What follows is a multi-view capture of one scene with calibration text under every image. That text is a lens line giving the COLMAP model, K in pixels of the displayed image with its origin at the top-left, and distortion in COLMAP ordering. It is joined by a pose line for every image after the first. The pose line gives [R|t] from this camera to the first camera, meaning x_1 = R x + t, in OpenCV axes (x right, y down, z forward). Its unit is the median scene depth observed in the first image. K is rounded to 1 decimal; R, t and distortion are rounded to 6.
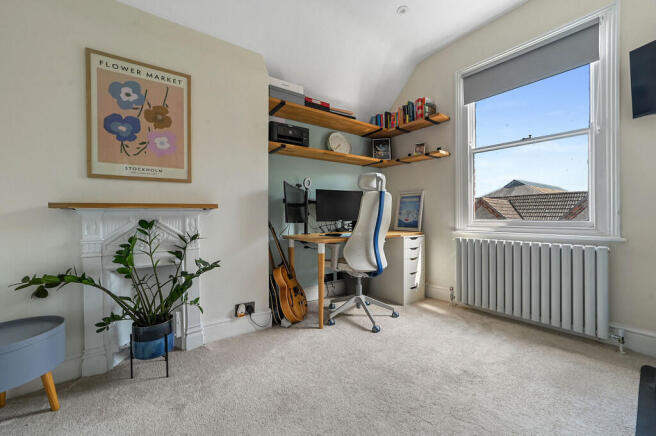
lens RADIAL K [[256.5, 0, 328.0], [0, 256.5, 211.0], [0, 0, 1]] dist [0.000113, 0.000211]
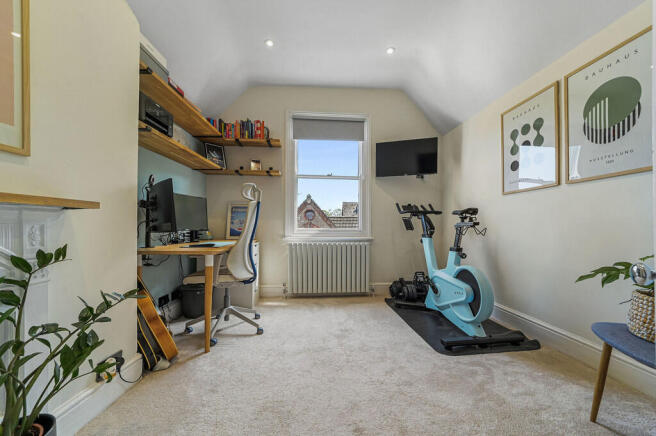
lens RADIAL K [[254.4, 0, 328.0], [0, 254.4, 218.0], [0, 0, 1]] dist [-0.000550, 0.000111]
pose [[0.564195, 0.032136, 0.825016, -0.471090], [-0.019492, 0.999482, -0.025602, 0.012626], [-0.825411, -0.001637, 0.564529, 0.152559]]
